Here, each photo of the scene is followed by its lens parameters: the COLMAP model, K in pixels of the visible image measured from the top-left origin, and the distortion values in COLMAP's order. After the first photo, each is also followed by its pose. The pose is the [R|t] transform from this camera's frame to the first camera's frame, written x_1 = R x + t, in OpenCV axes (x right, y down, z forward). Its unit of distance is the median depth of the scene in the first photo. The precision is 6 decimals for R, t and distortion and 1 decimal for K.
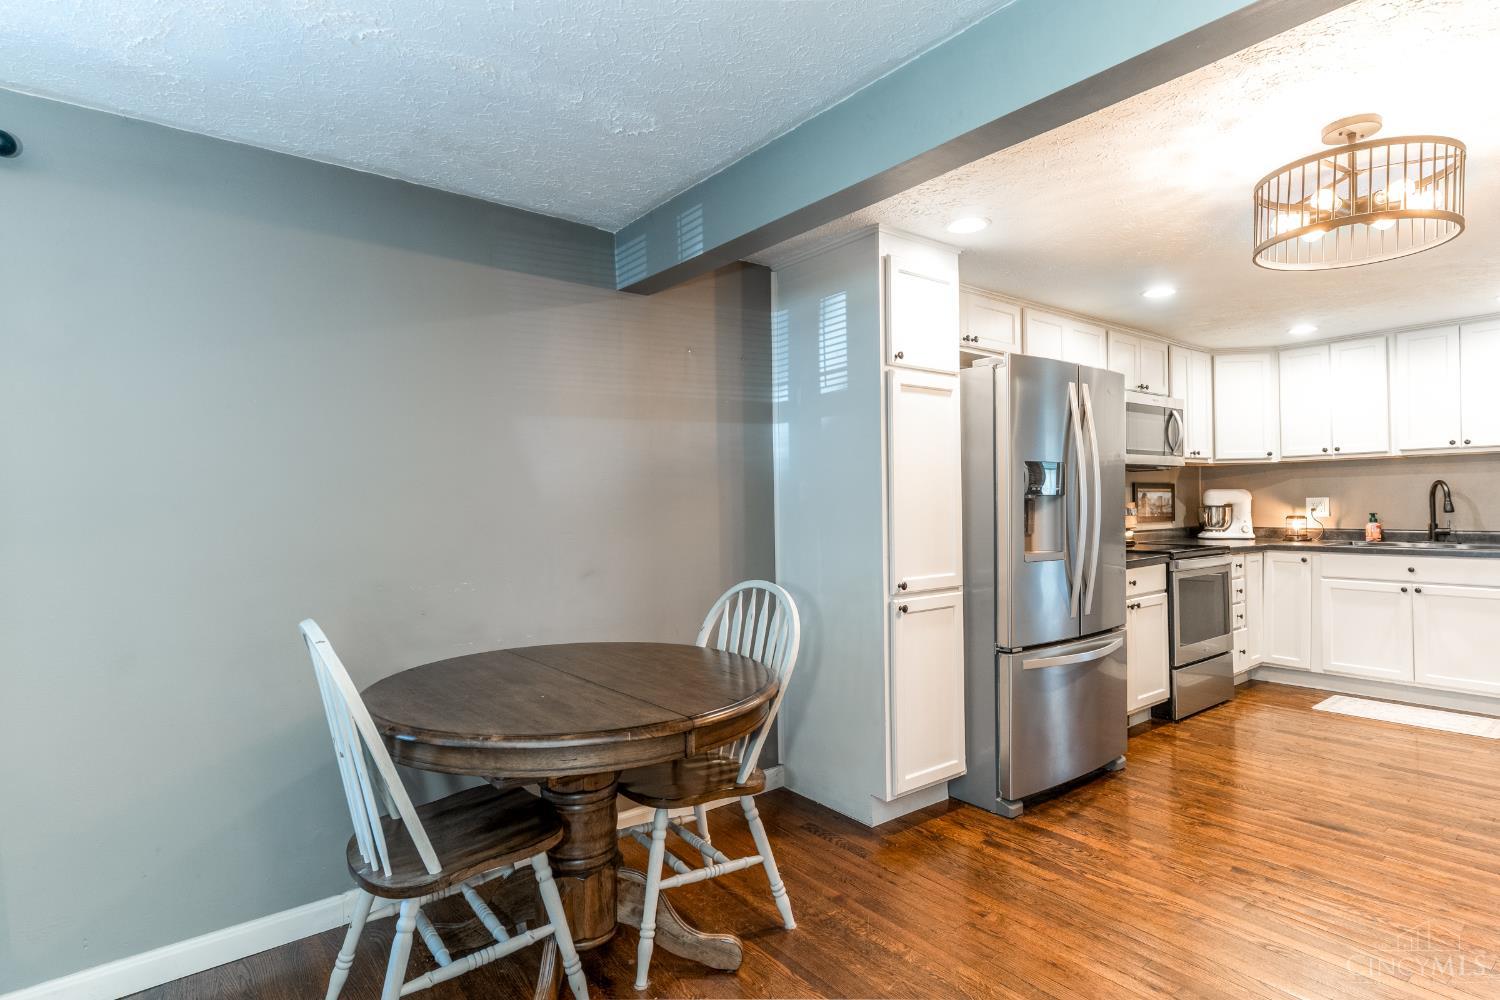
lens RADIAL K [[775.4, 0, 750.0], [0, 775.4, 500.0], [0, 0, 1]] dist [0.001565, 0.000305]
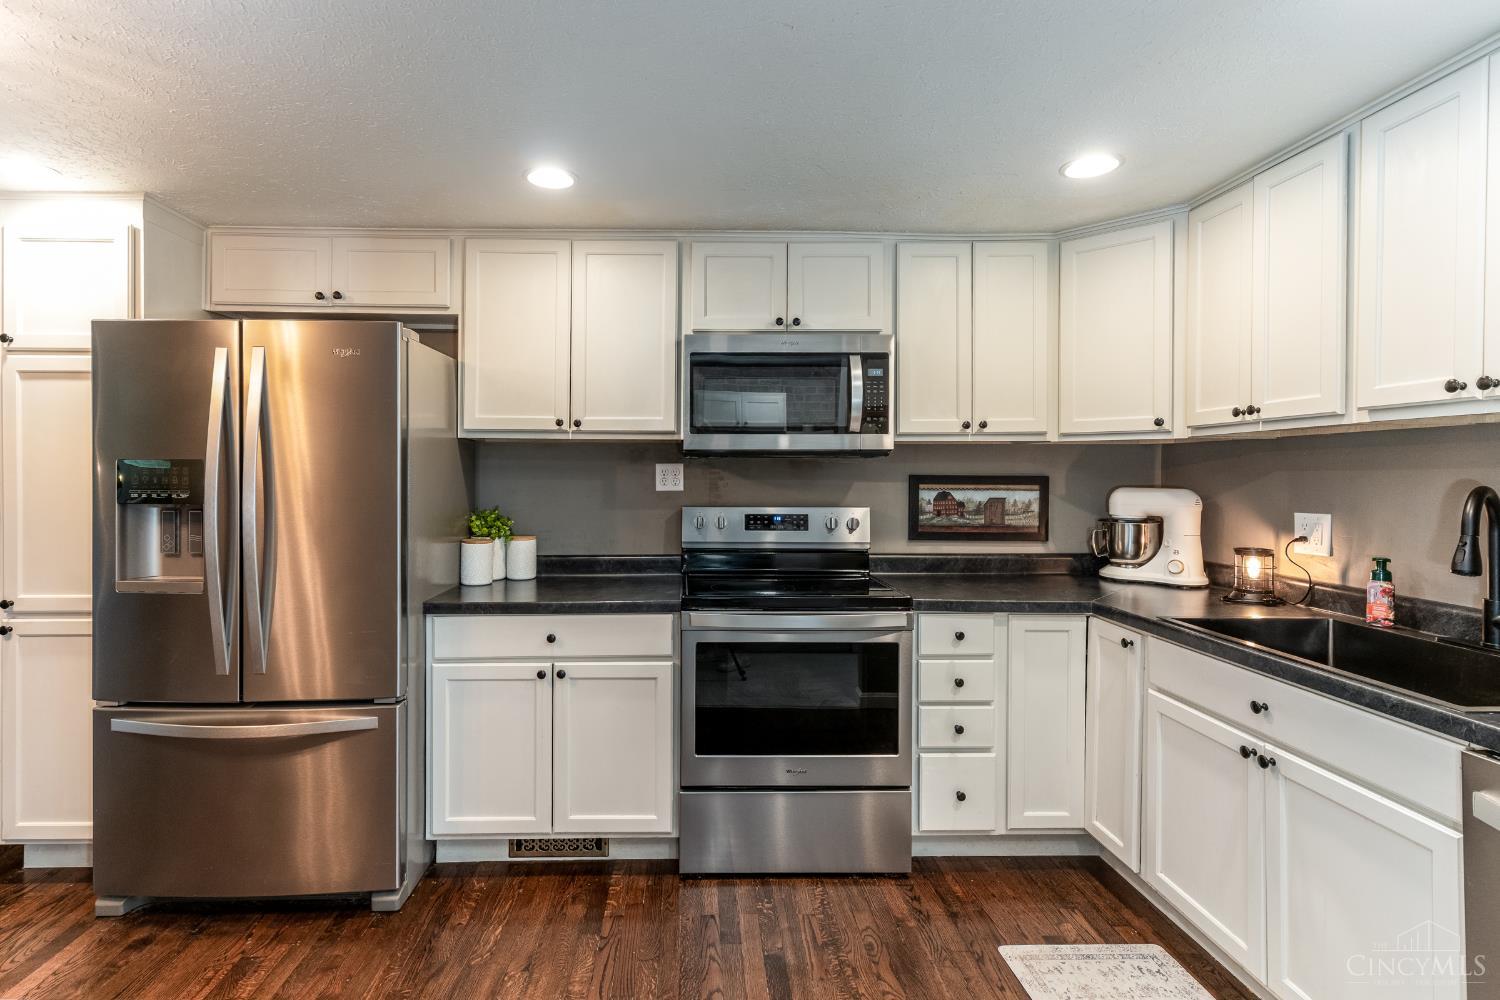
lens RADIAL K [[773.7, 0, 747.8], [0, 773.7, 471.2], [0, 0, 1]] dist [0.005700, 0.000324]
pose [[0.797150, 0.015448, -0.603583, 0.782189], [-0.010217, 0.999875, 0.012097, -0.032104], [0.603695, -0.003476, 0.797208, 0.456082]]
